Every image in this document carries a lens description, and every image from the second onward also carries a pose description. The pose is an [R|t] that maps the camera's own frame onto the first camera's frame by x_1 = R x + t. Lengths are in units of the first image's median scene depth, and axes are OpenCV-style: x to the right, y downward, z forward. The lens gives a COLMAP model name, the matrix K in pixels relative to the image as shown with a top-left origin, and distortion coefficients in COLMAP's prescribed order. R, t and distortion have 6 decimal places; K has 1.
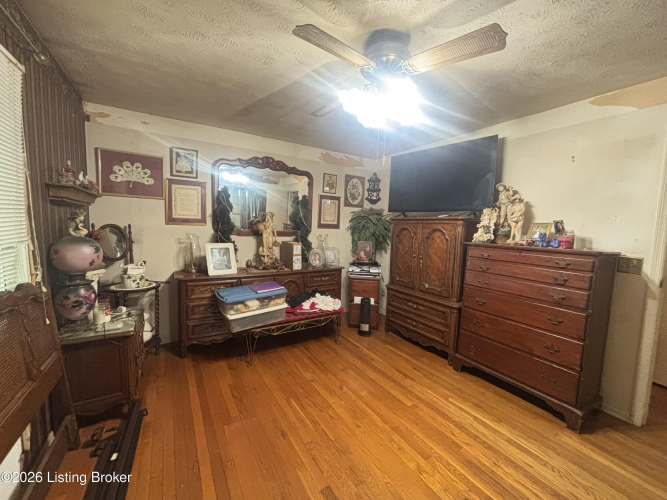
lens RADIAL K [[269.3, 0, 333.5], [0, 269.3, 250.0], [0, 0, 1]] dist [0.001776, 0.000059]
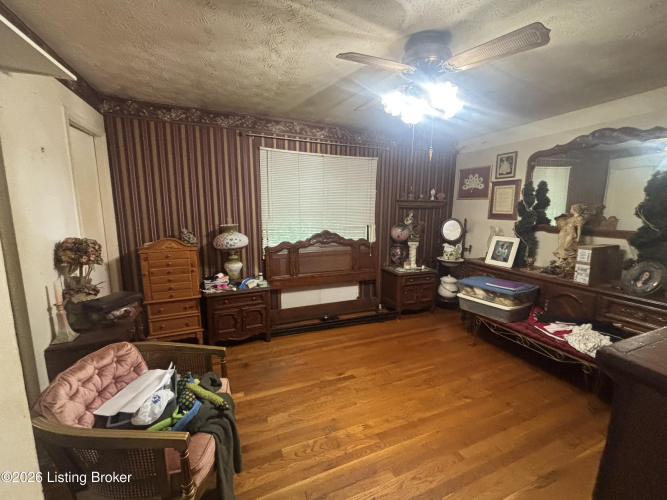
lens RADIAL K [[269.3, 0, 333.5], [0, 269.3, 250.0], [0, 0, 1]] dist [0.001776, 0.000059]
pose [[-0.160840, 0.123795, -0.979186, 0.797285], [-0.103732, 0.984488, 0.141504, -0.058482], [0.981514, 0.124333, -0.145503, 0.526701]]
